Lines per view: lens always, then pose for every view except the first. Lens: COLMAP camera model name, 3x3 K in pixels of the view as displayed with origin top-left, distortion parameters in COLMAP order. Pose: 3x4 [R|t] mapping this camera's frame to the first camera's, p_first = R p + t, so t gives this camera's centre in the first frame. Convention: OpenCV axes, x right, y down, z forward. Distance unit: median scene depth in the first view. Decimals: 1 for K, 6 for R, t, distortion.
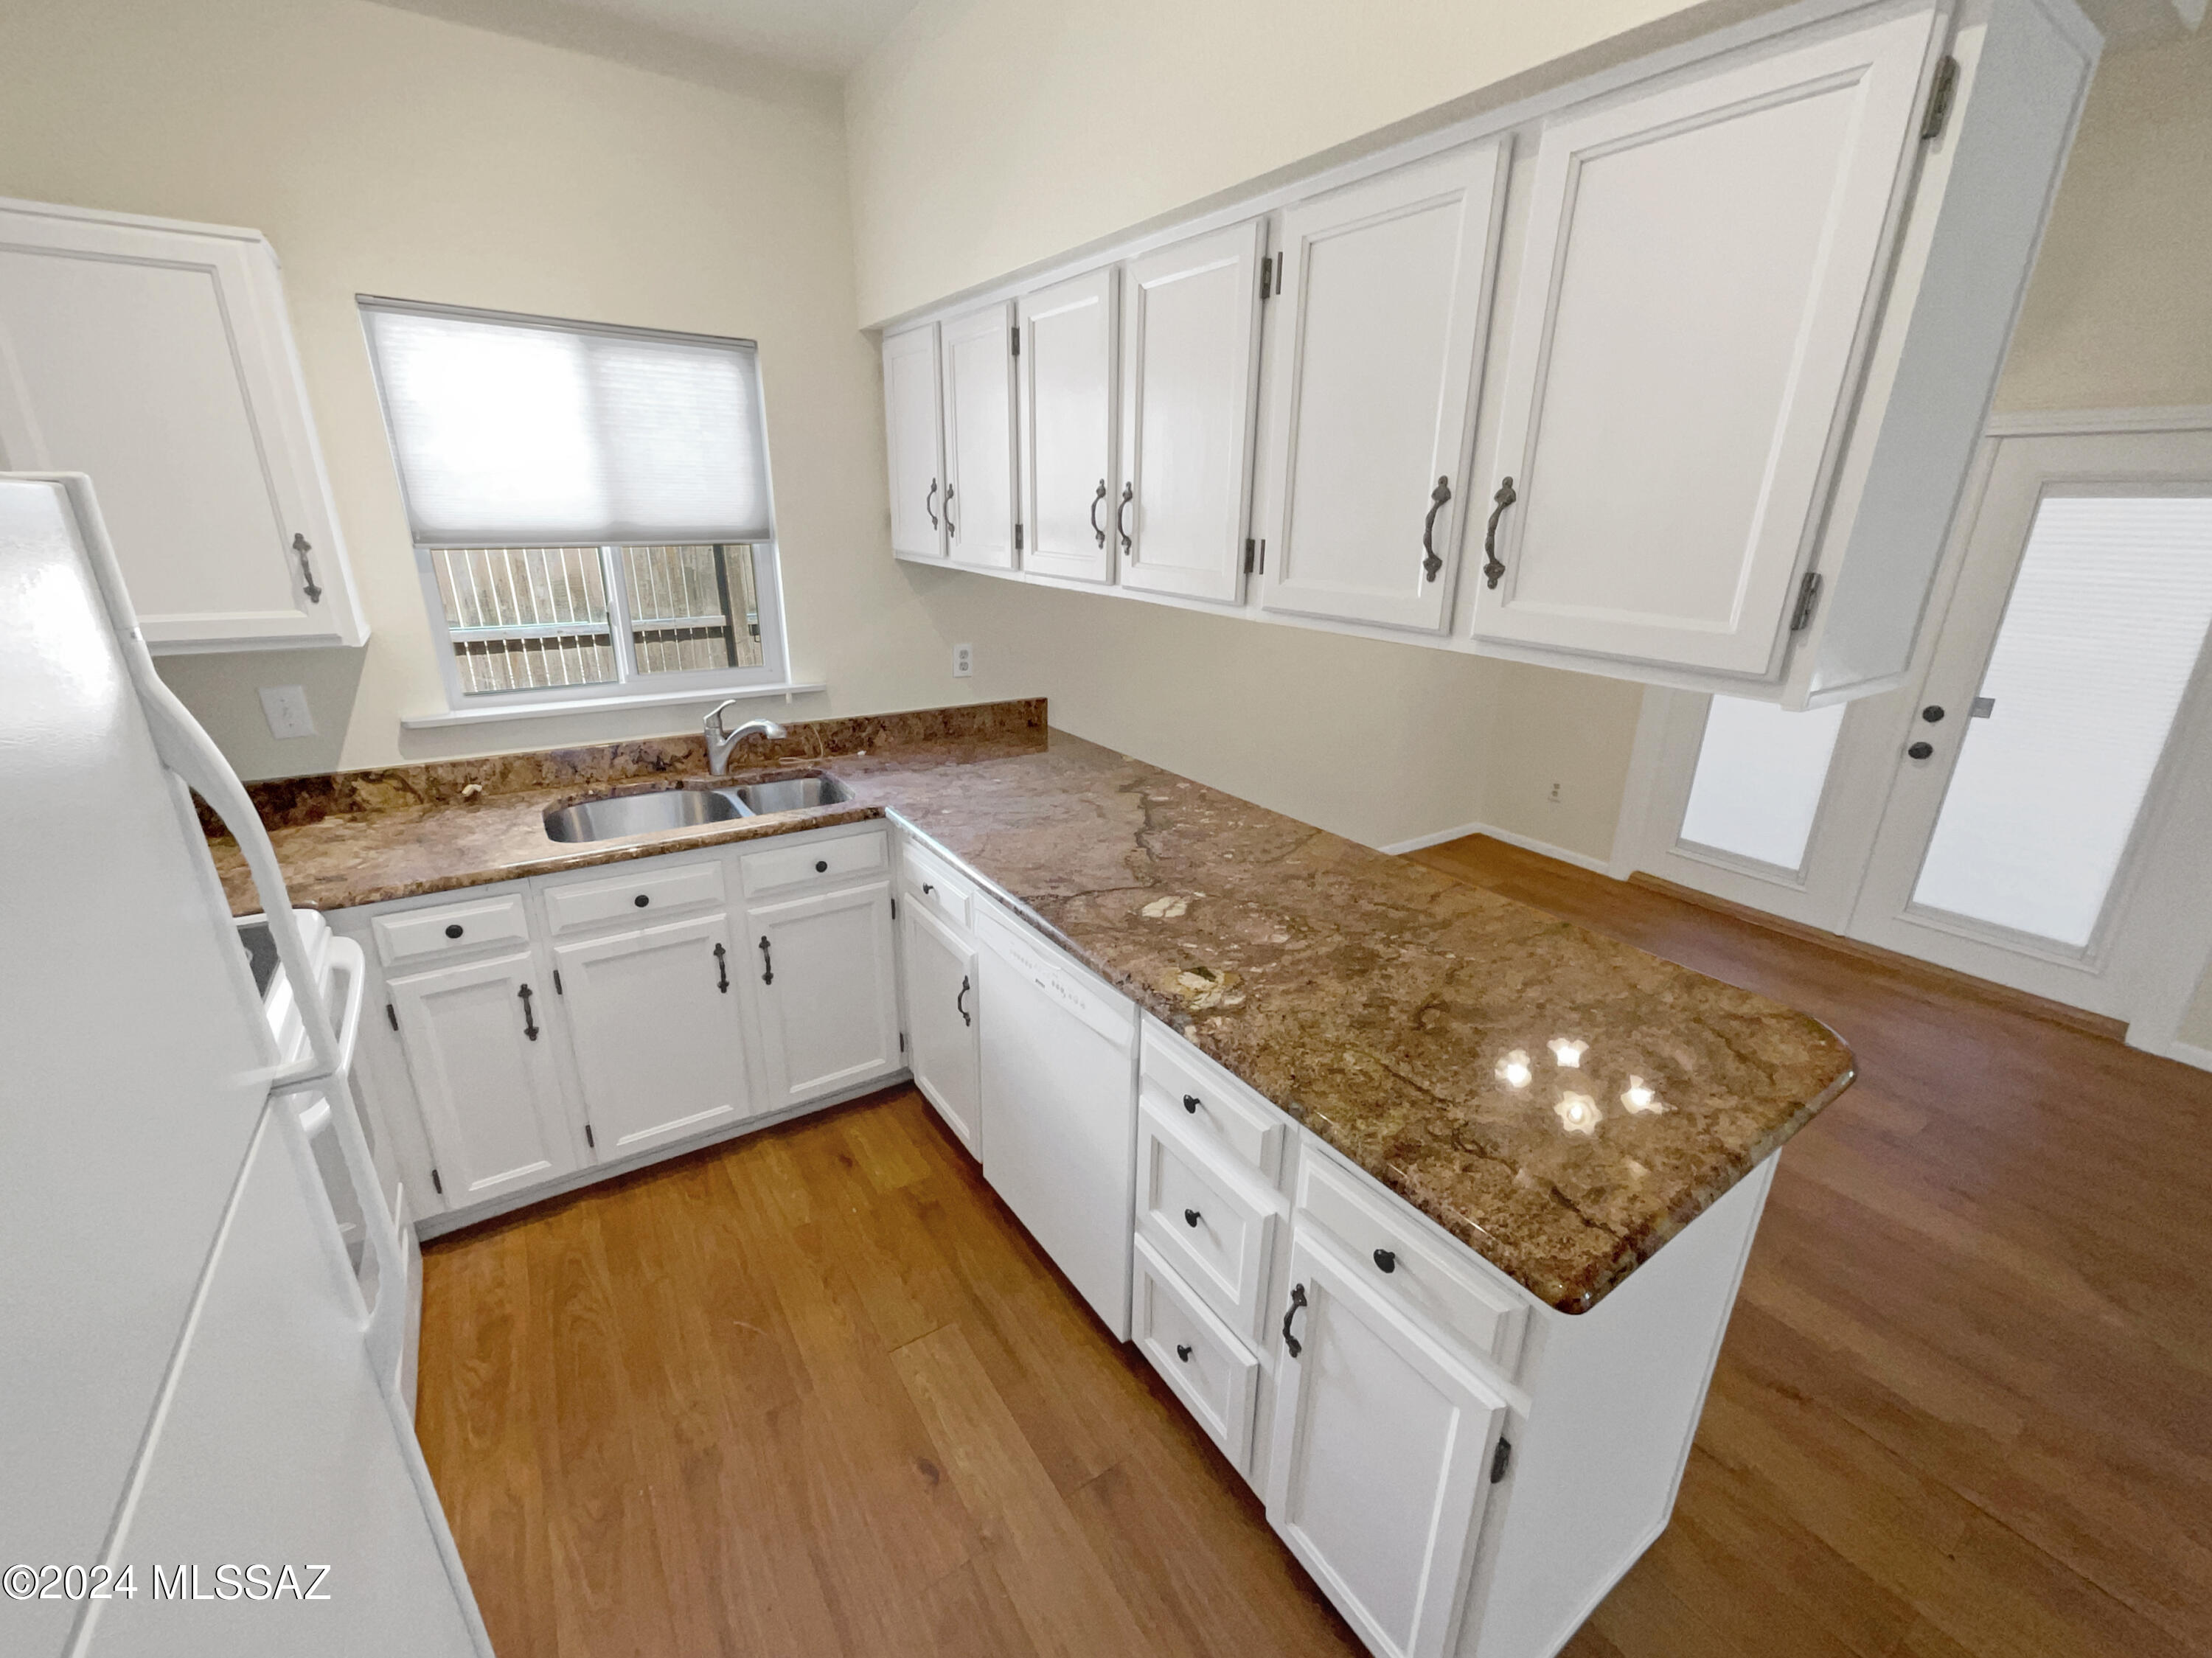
lens RADIAL K [[915.8, 0, 1106.0], [0, 915.8, 829.0], [0, 0, 1]] dist [0.015917, 0.000160]
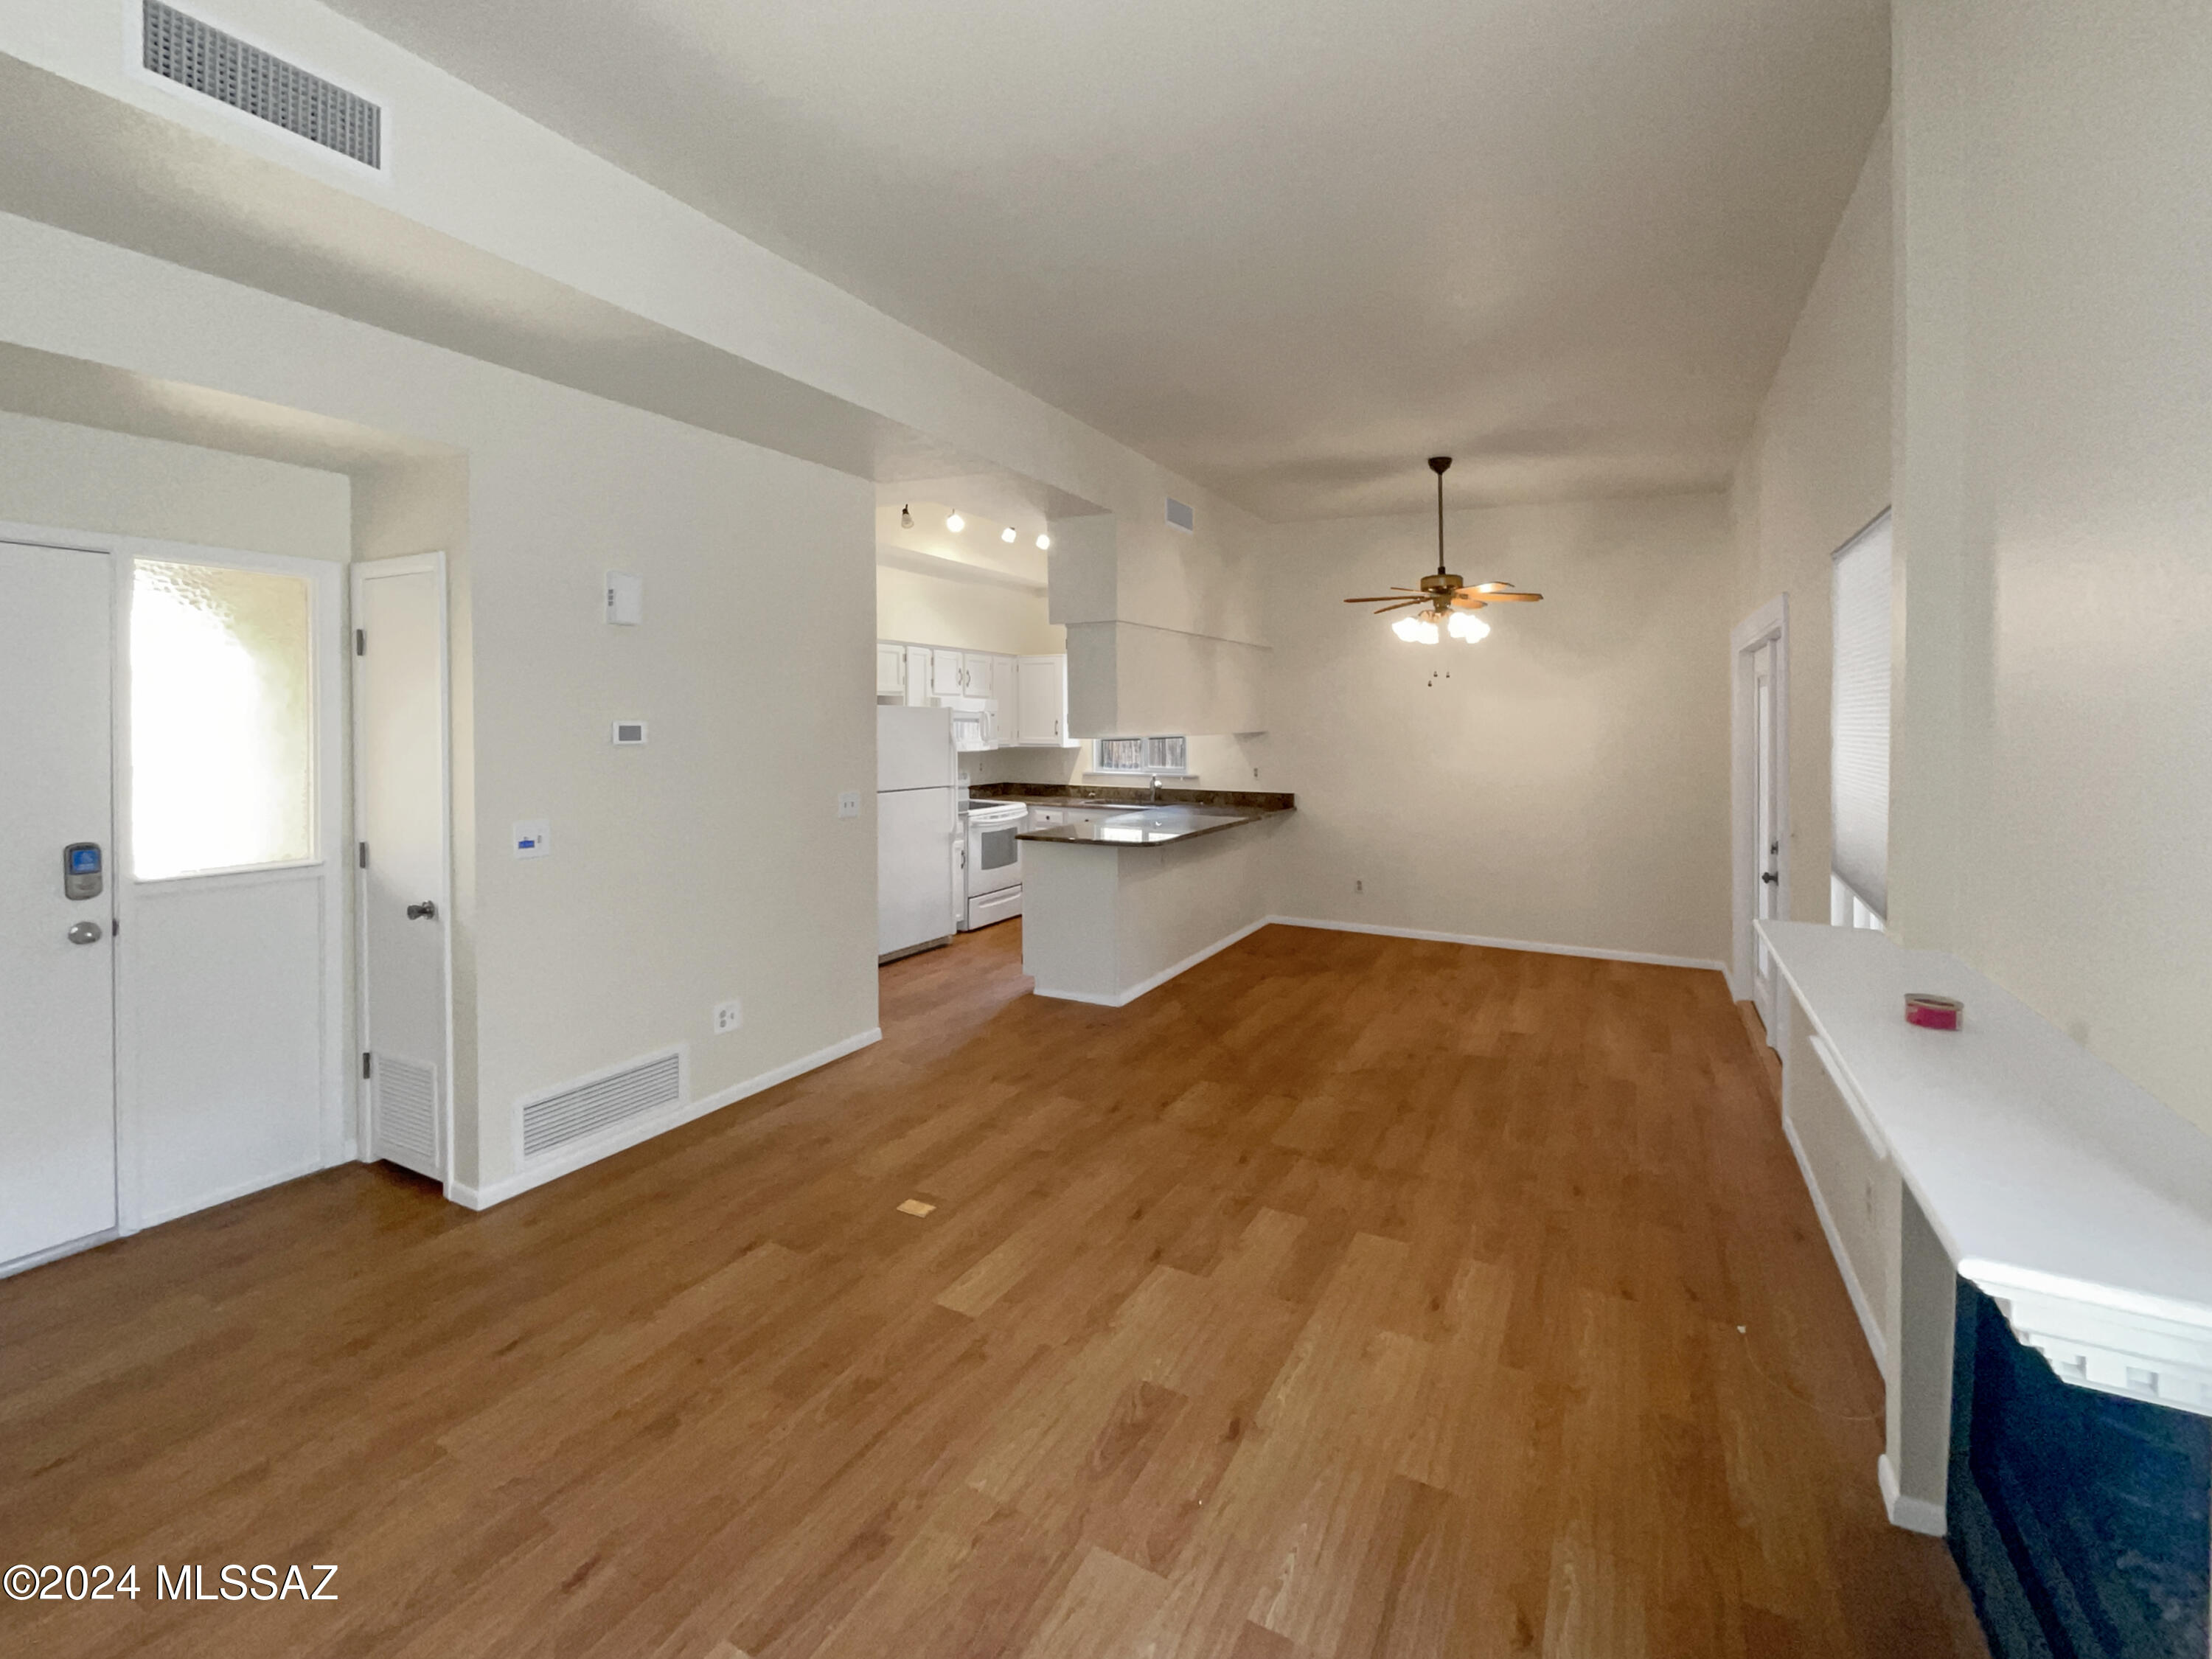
lens RADIAL K [[915.8, 0, 1106.0], [0, 915.8, 829.5], [0, 0, 1]] dist [0.015917, 0.000160]
pose [[0.454154, 0.083672, -0.886985, 2.294154], [-0.291255, 0.954821, -0.059057, 0.258602], [0.841971, 0.285160, 0.458006, -0.427743]]
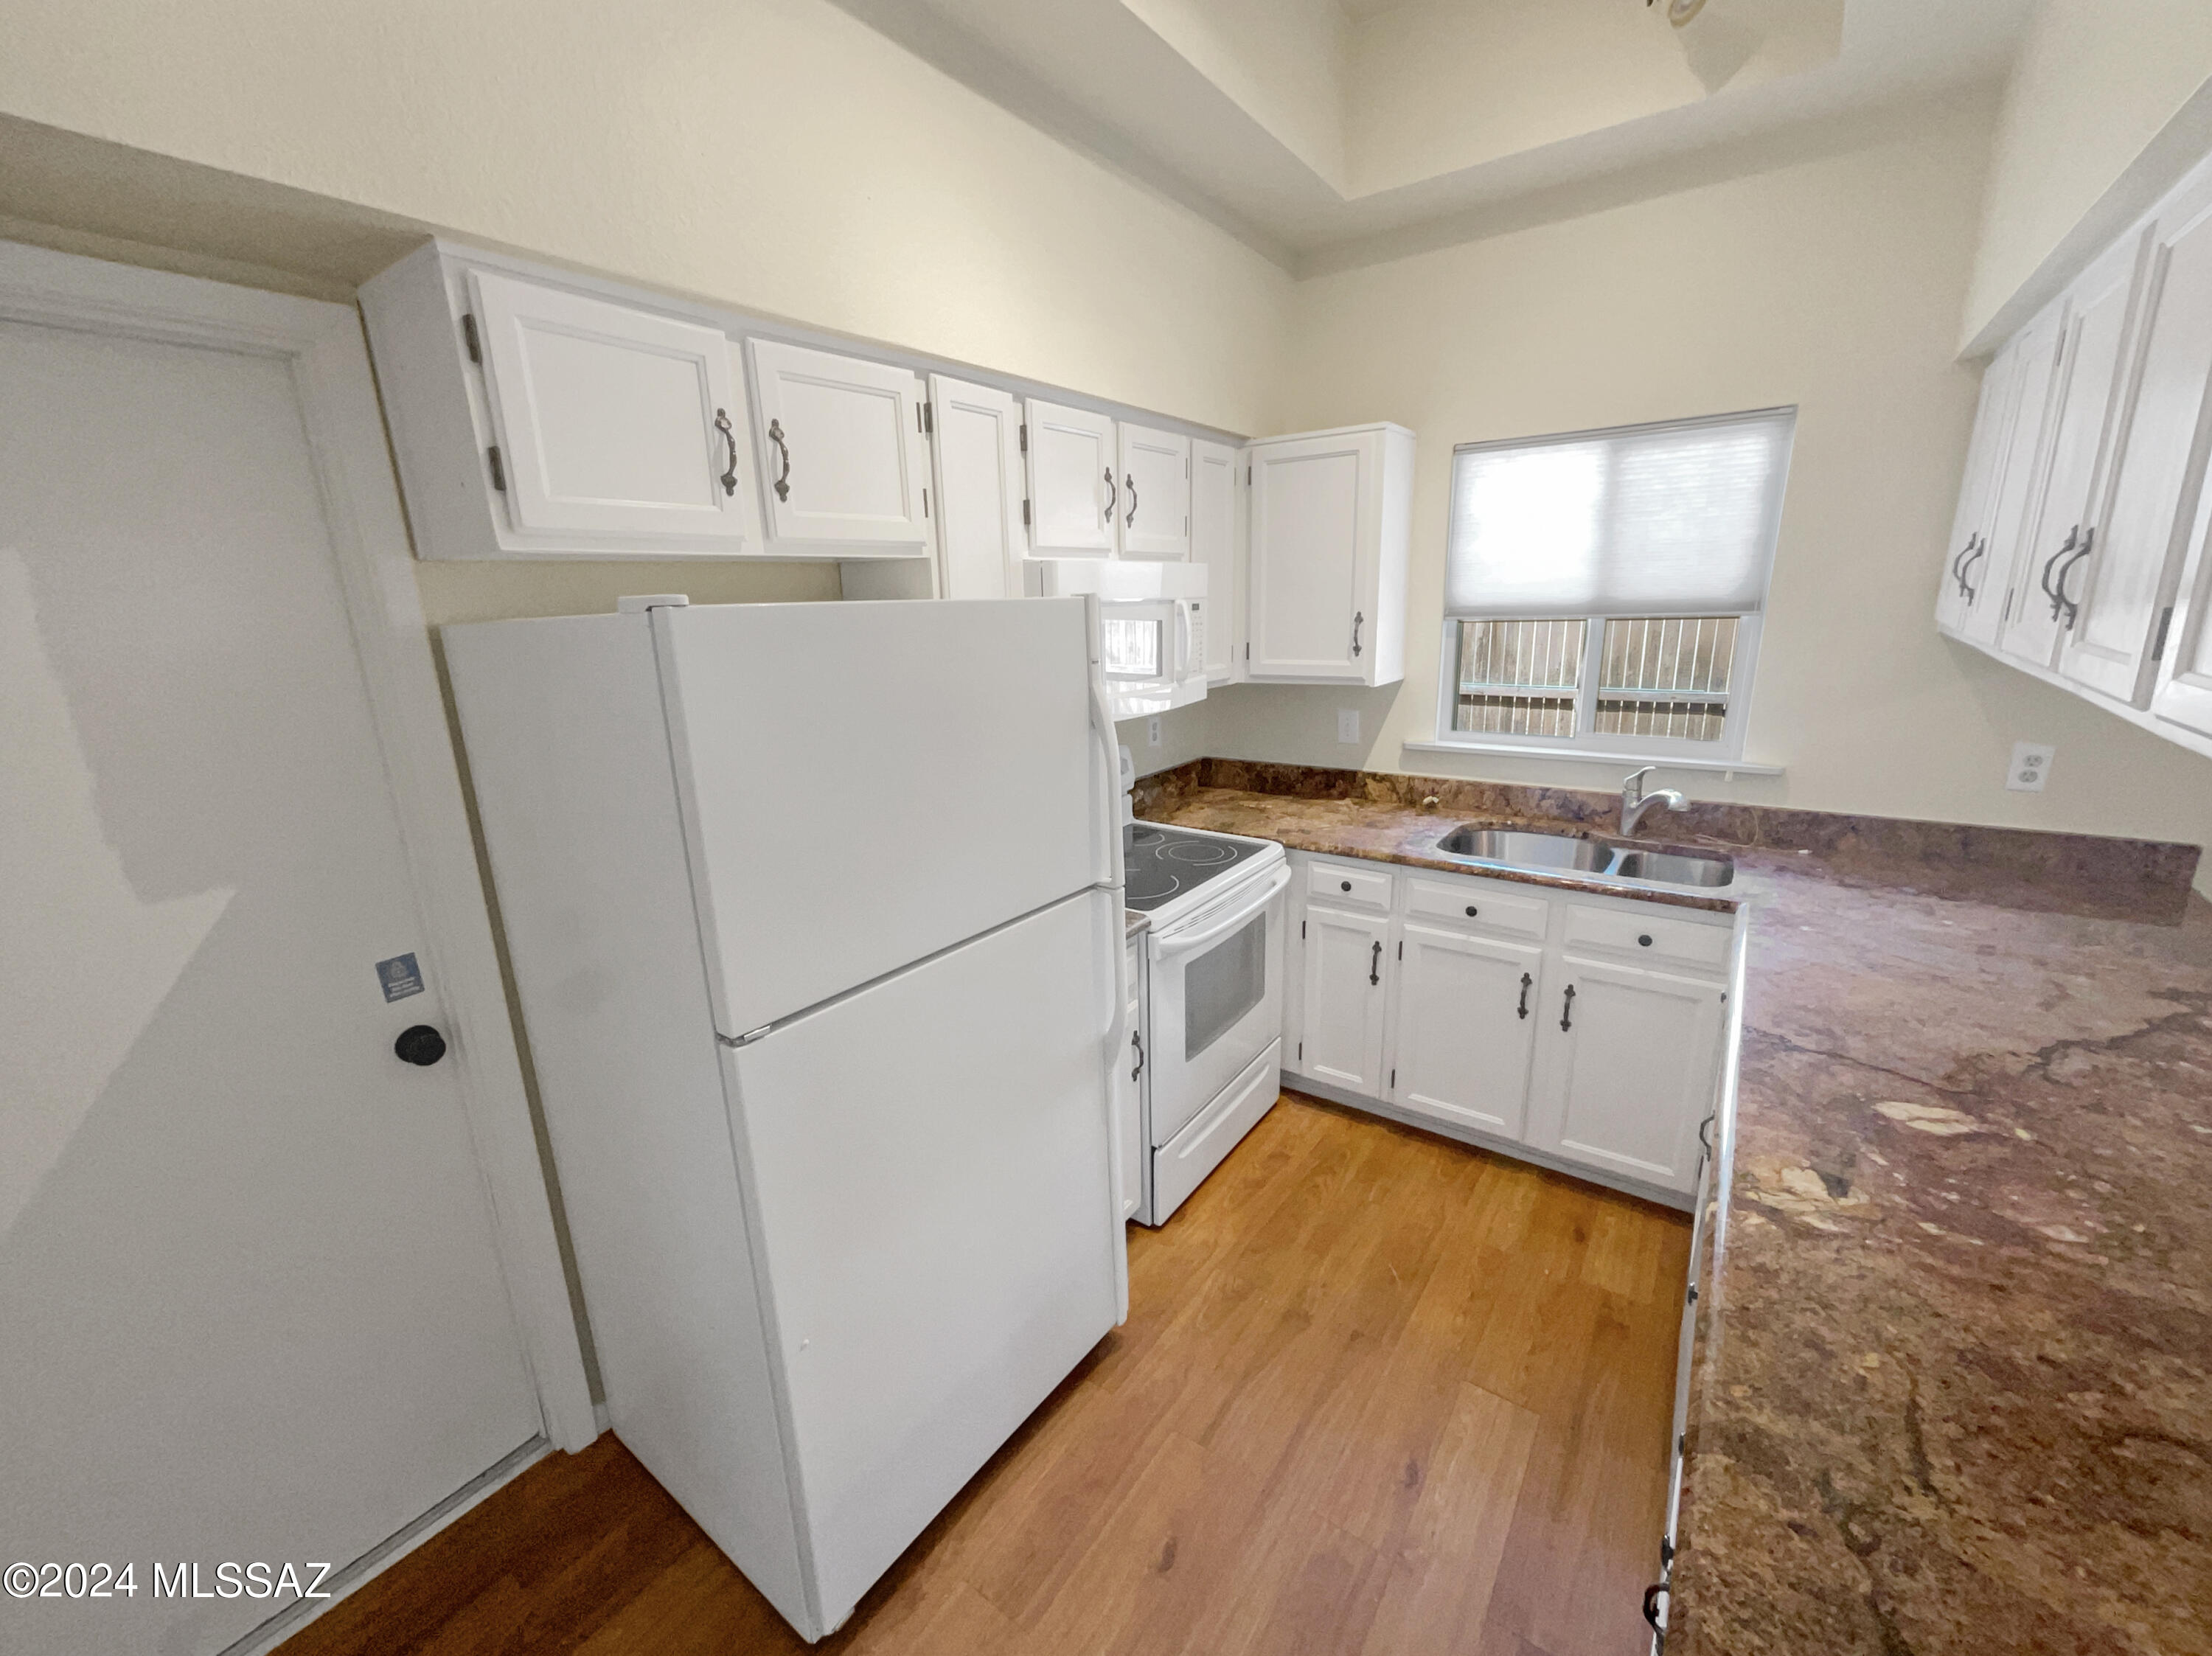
lens RADIAL K [[906.6, 0, 1137.0], [0, 906.6, 831.9], [0, 0, 1]] dist [0.016370, 0.000198]
pose [[0.389435, 0.215666, -0.895449, 0.327248], [-0.275691, 0.954921, 0.110091, -0.027591], [0.878826, 0.203994, 0.431337, 0.083302]]
